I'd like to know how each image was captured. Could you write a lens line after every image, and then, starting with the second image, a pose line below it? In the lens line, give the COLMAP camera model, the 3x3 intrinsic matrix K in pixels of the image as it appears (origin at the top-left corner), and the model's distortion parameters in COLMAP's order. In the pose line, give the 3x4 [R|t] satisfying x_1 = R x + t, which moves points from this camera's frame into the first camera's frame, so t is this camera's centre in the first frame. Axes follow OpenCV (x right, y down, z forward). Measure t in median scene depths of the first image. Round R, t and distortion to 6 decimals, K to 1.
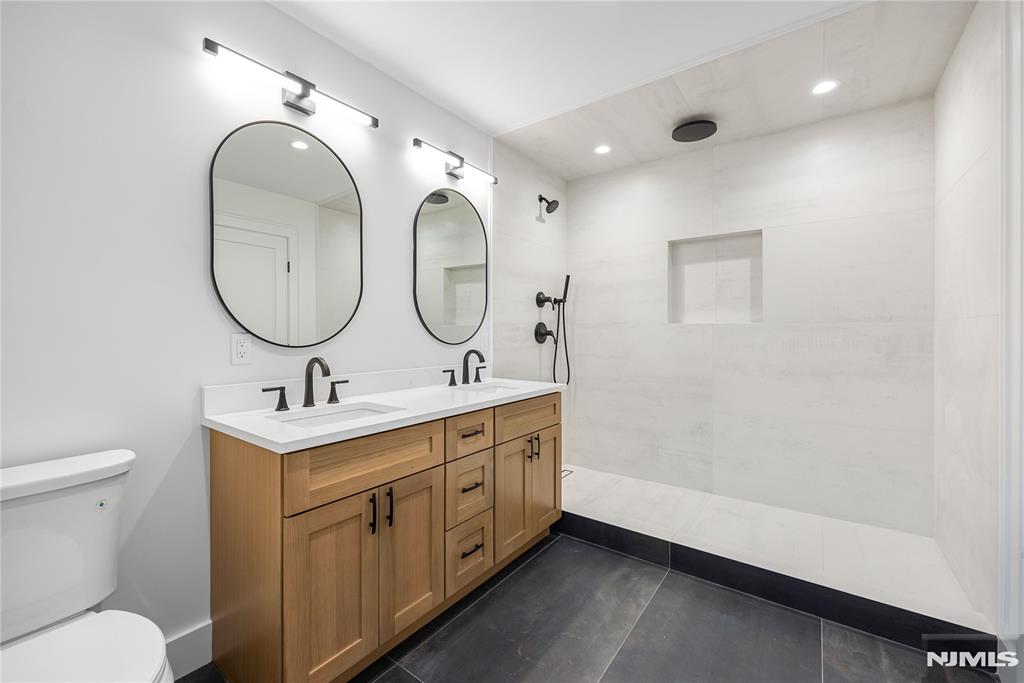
lens RADIAL K [[418.8, 0, 514.0], [0, 418.8, 335.1], [0, 0, 1]] dist [-0.001677, -0.000154]
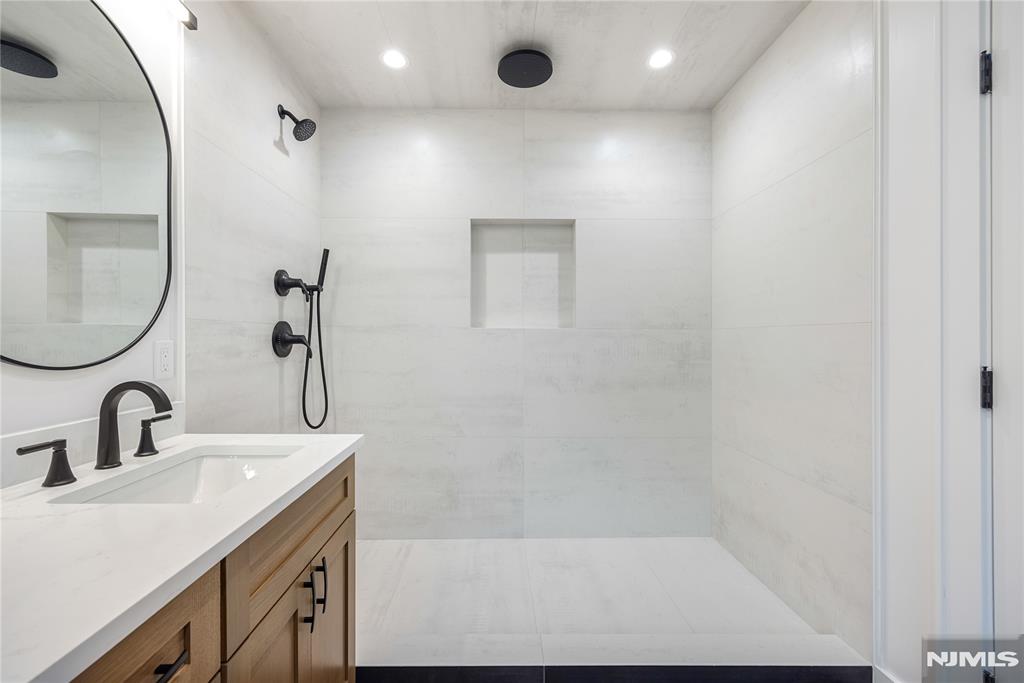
lens RADIAL K [[414.8, 0, 499.0], [0, 414.8, 340.6], [0, 0, 1]] dist [0.003293, 0.000677]
pose [[0.800476, 0.000006, 0.599364, -0.045826], [0.000091, 1.000000, -0.000131, -0.003467], [-0.599364, 0.000160, 0.800476, 0.381257]]
